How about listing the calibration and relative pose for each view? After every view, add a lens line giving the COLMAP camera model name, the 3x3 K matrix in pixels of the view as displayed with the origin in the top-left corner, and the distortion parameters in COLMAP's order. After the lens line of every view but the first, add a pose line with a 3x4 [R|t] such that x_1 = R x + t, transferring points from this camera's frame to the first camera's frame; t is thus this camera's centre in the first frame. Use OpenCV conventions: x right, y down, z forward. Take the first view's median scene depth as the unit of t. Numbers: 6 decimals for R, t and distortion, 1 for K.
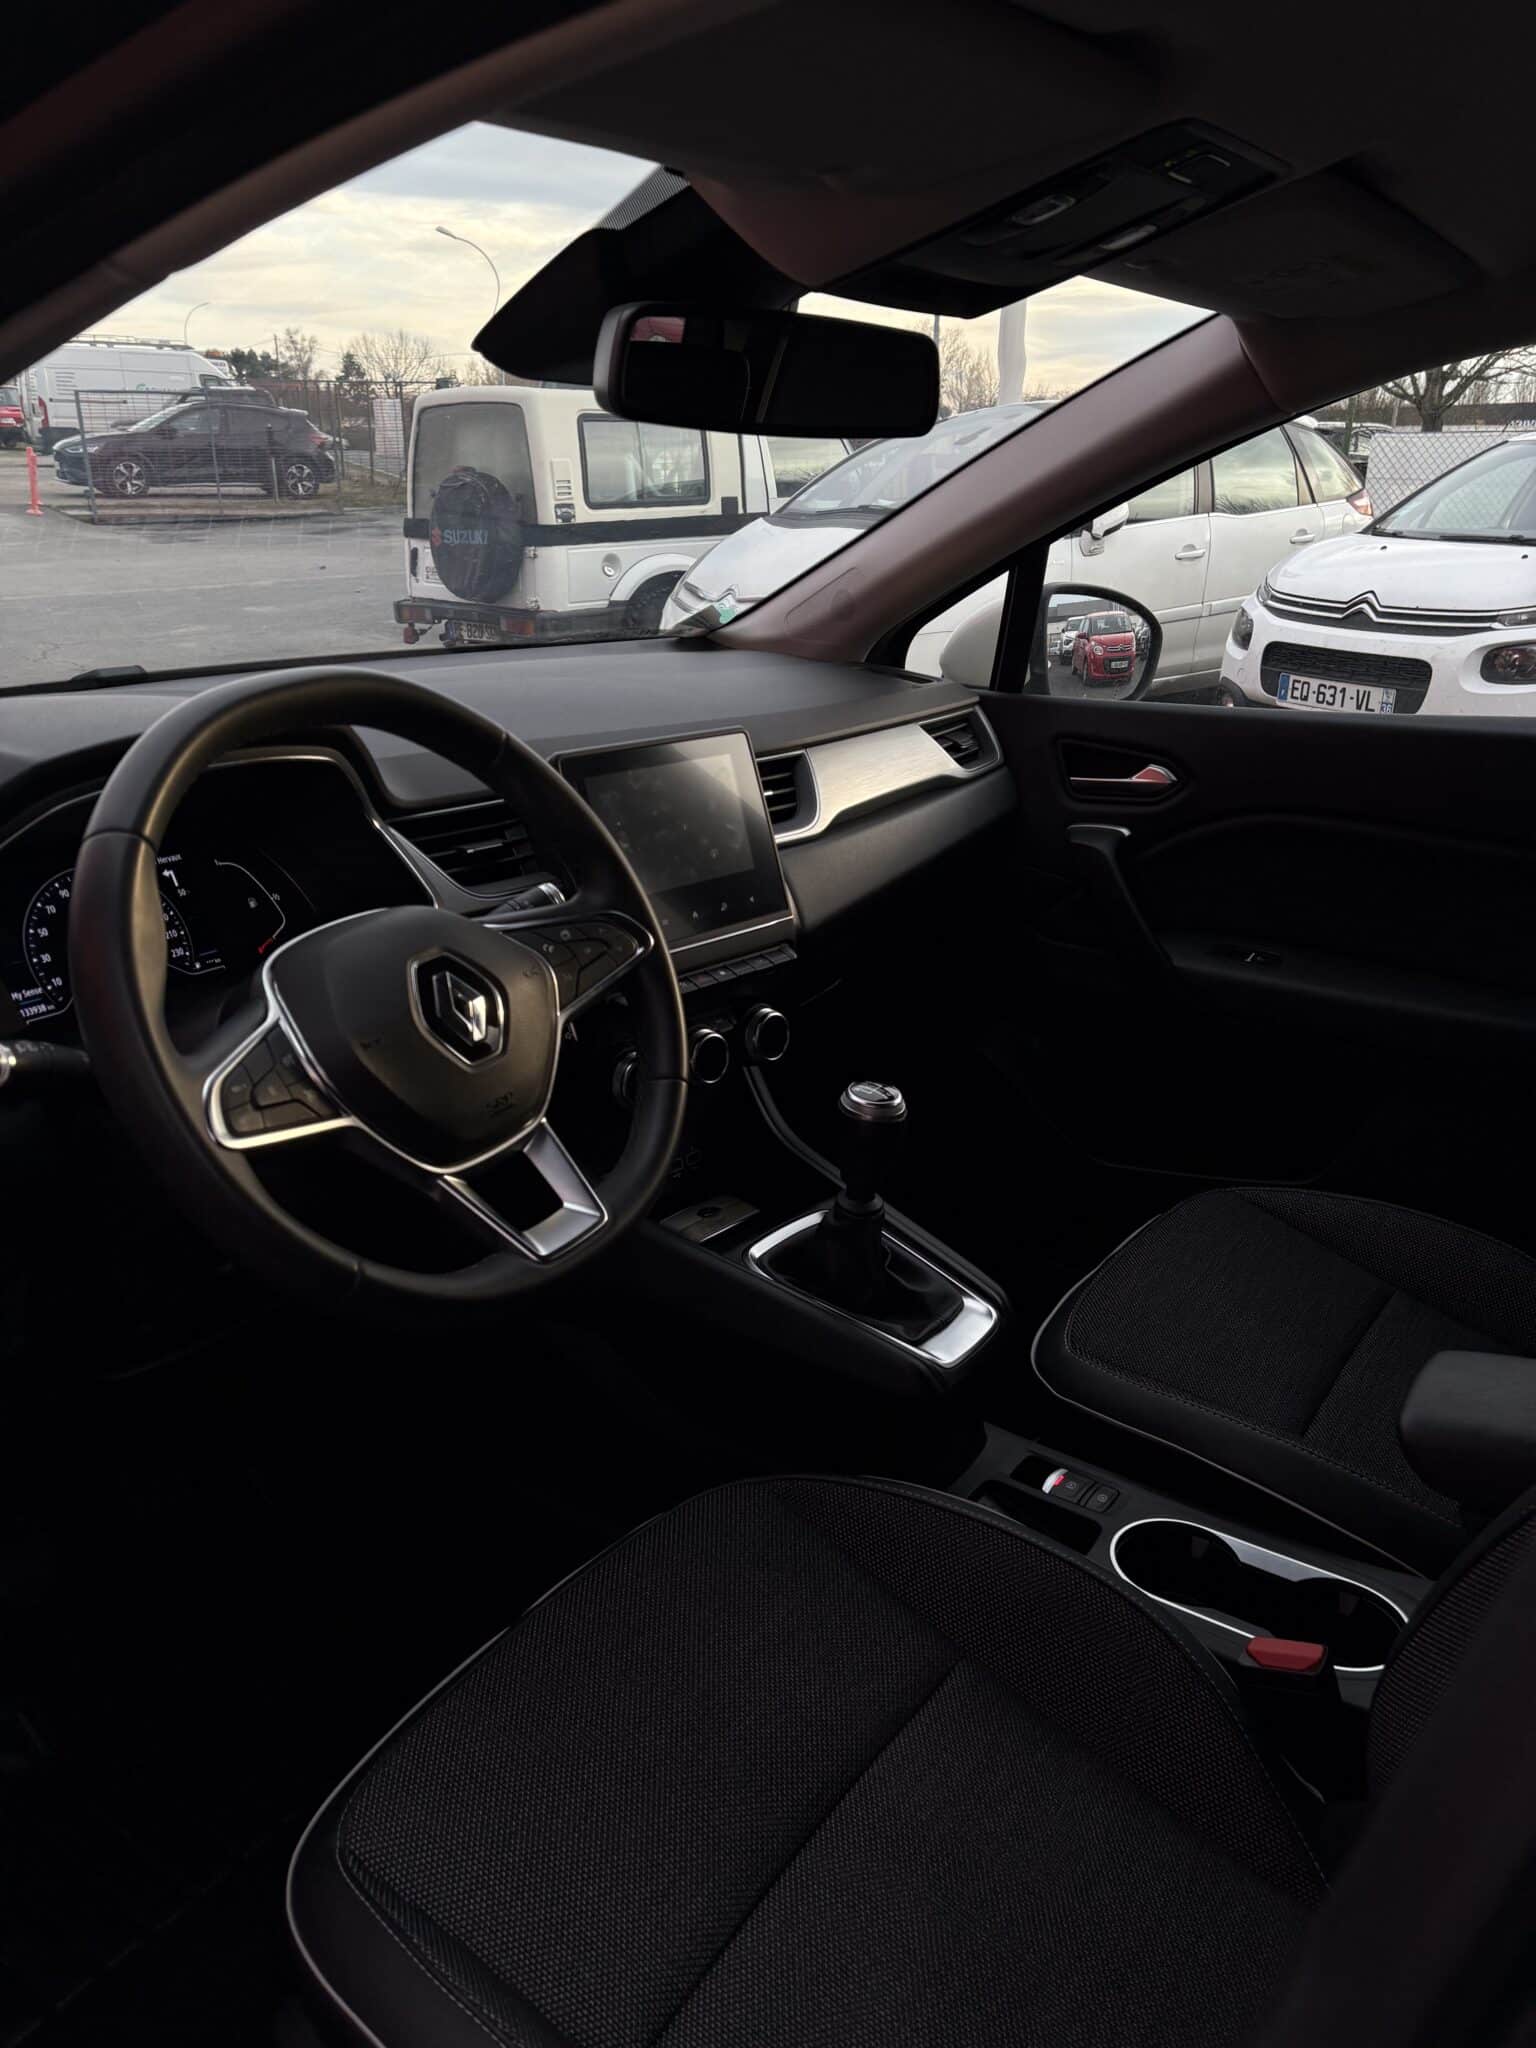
lens RADIAL K [[1541.0, 0, 758.4], [0, 1541.0, 1027.1], [0, 0, 1]] dist [0.067313, -0.077984]
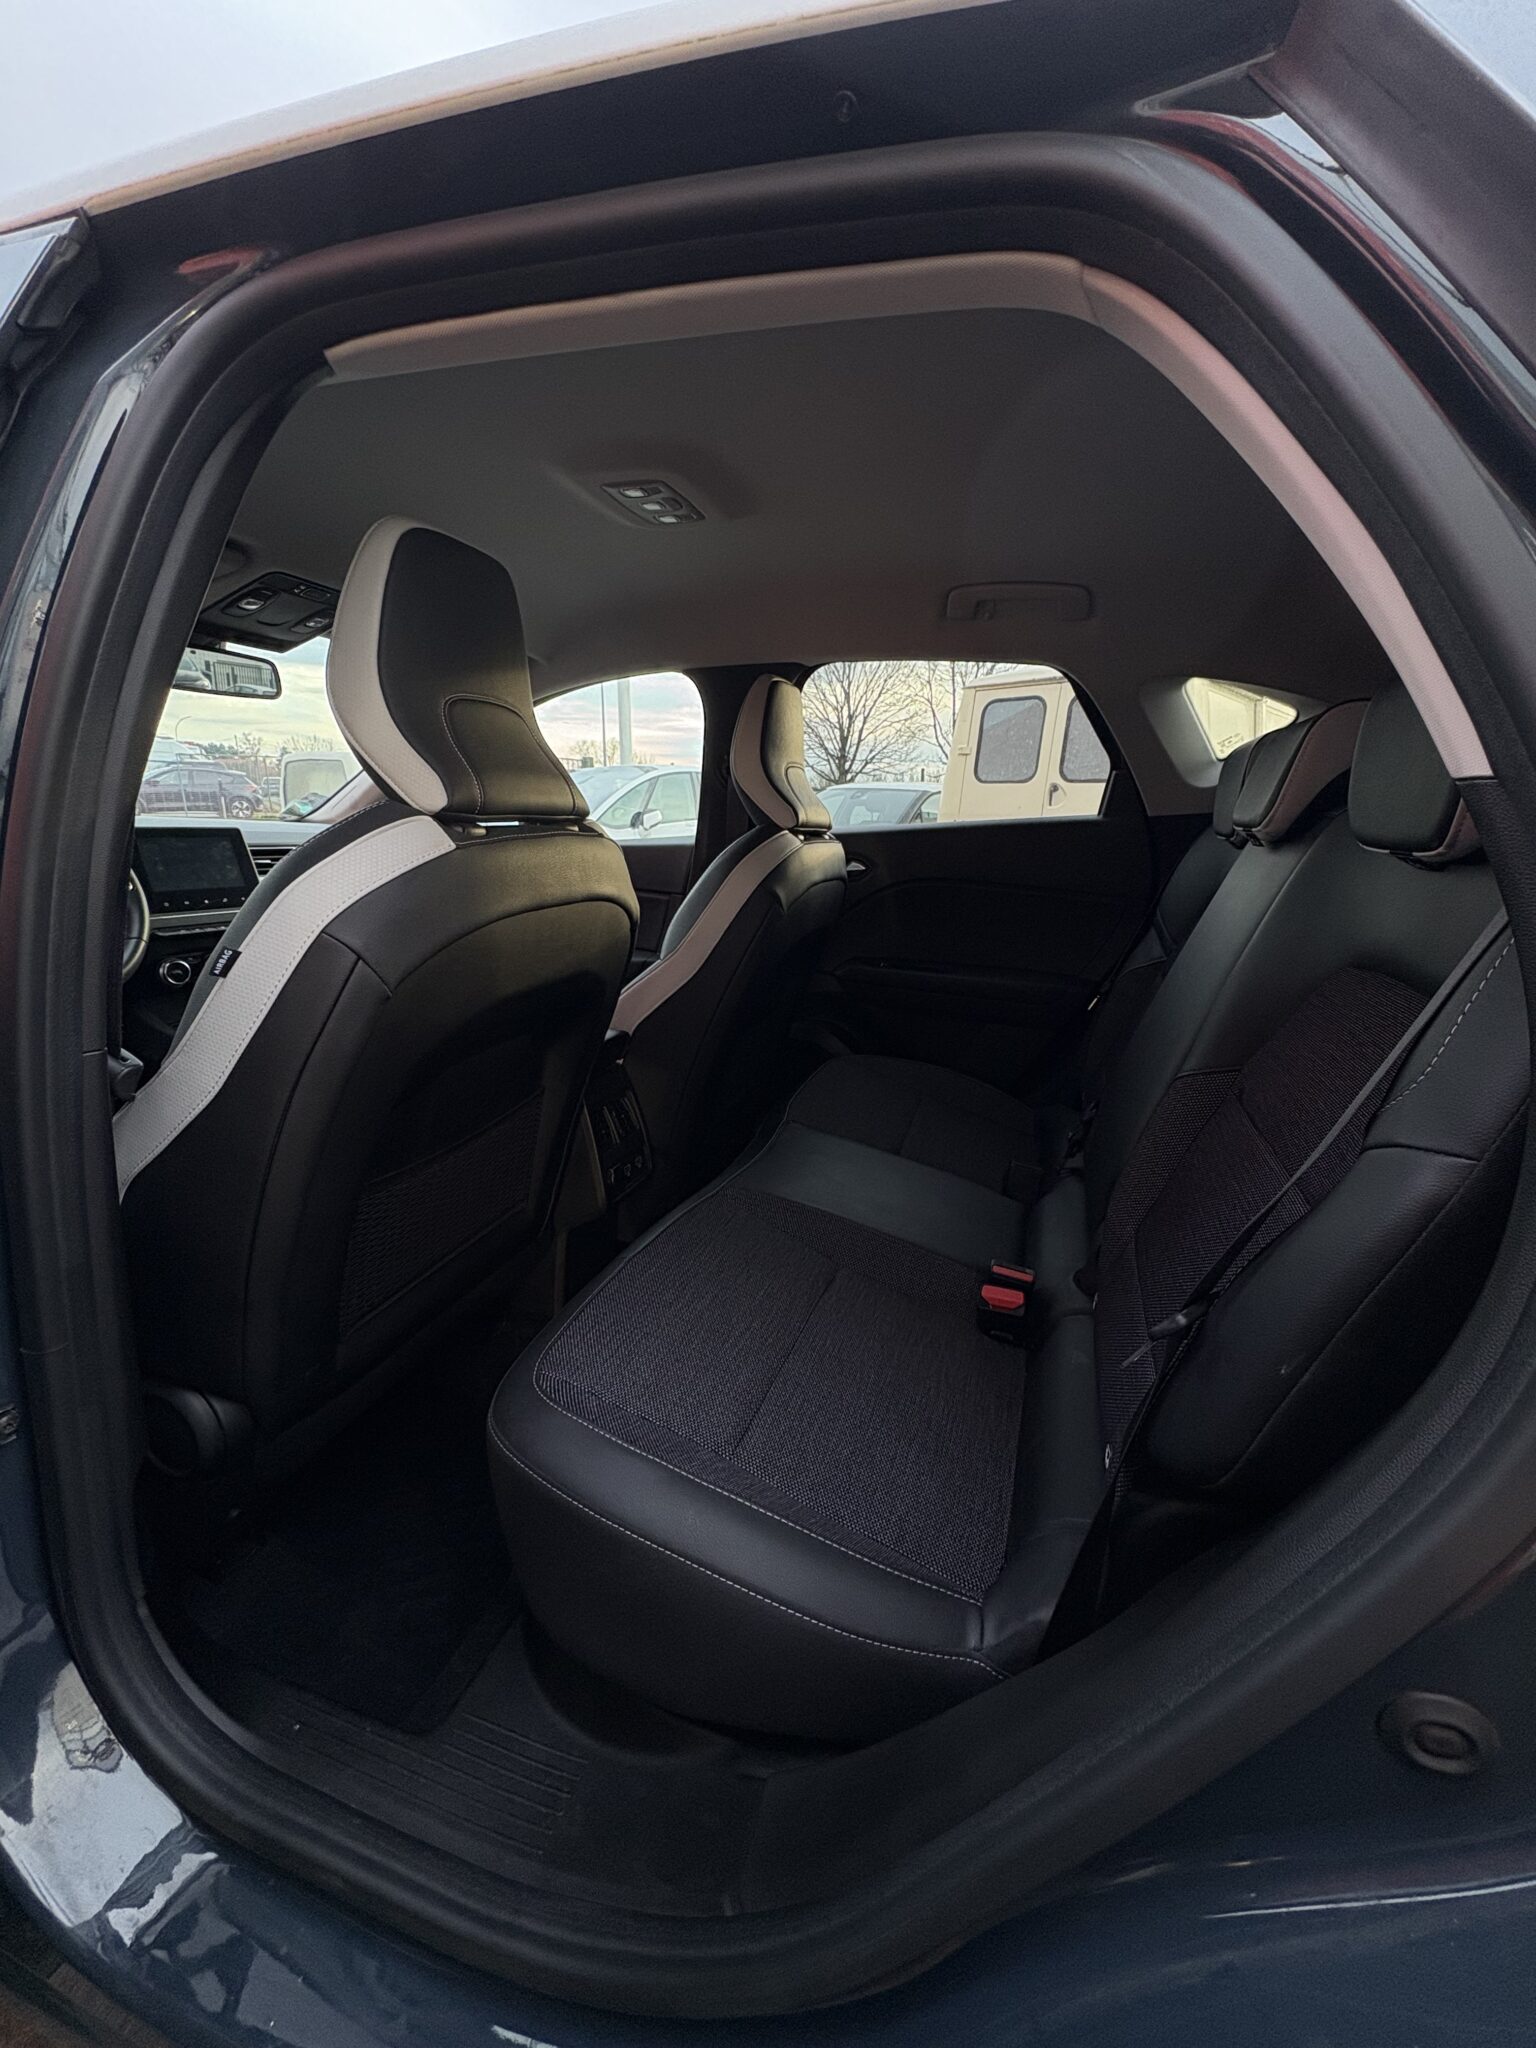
lens RADIAL K [[810.8, 0, 768.7], [0, 810.8, 1035.7], [0, 0, 1]] dist [-0.001000, -0.000298]
pose [[0.962052, -0.054481, 0.267373, 0.060445], [0.076118, 0.994551, -0.071230, 0.038516], [-0.262035, 0.088879, 0.960957, -0.052260]]
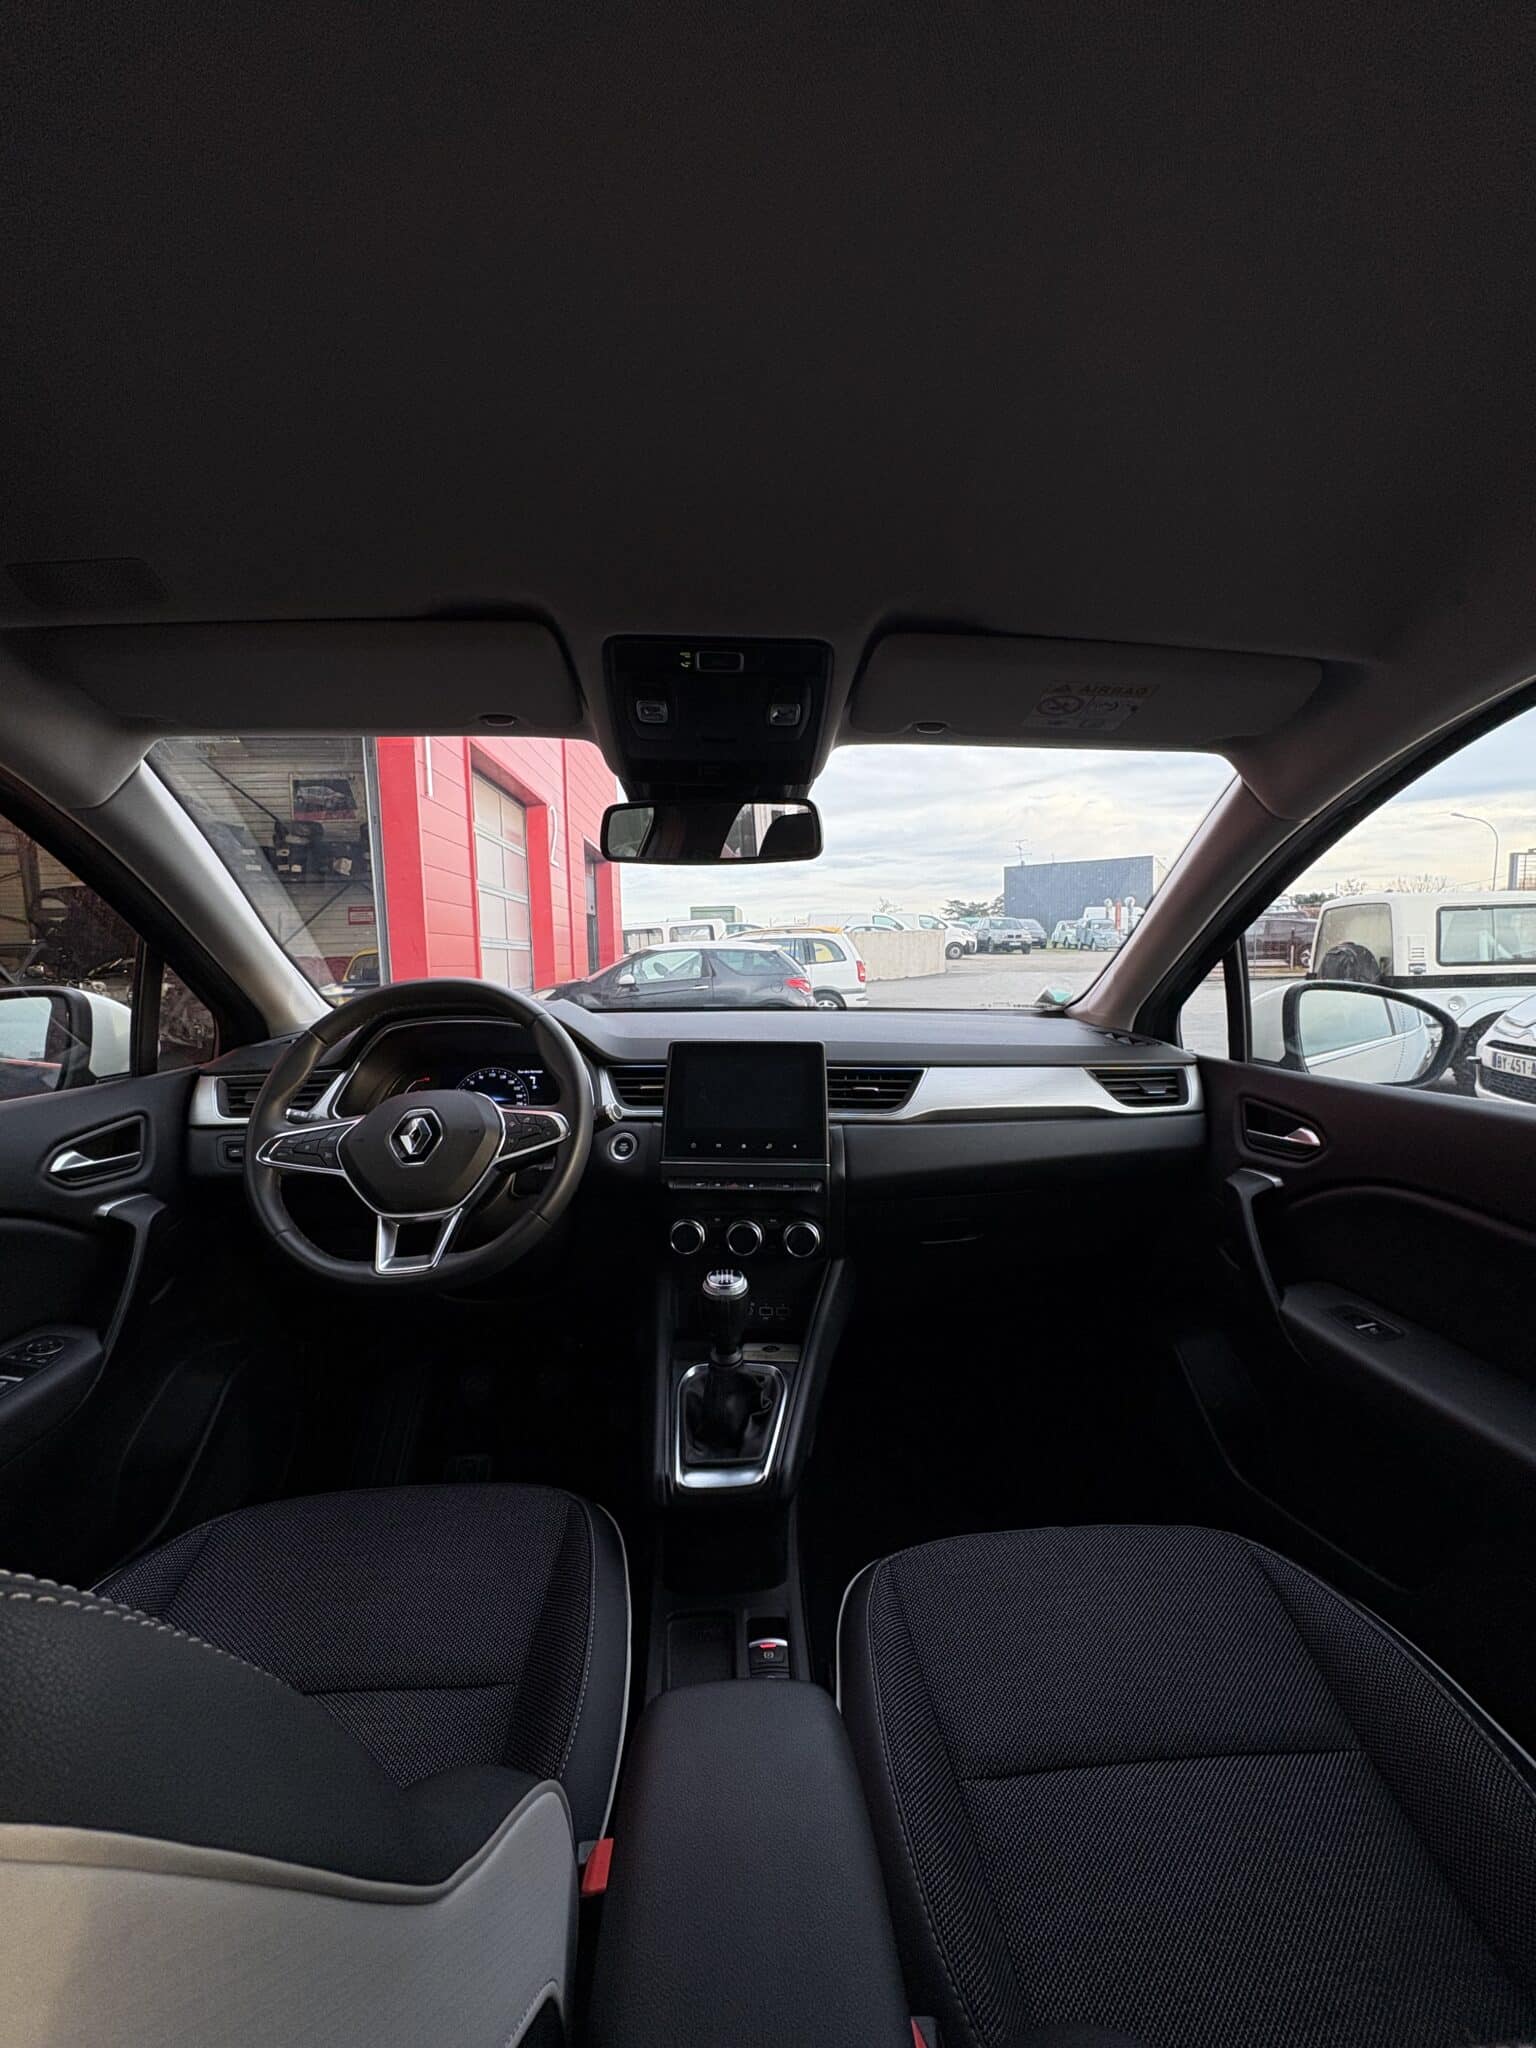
lens RADIAL K [[810.8, 0, 772.5], [0, 810.8, 1027.1], [0, 0, 1]] dist [-0.001000, -0.000298]
pose [[0.629484, 0.053694, -0.775156, 0.088806], [-0.250092, 0.958524, -0.136697, -0.011705], [0.735665, 0.279909, 0.616804, 0.063294]]
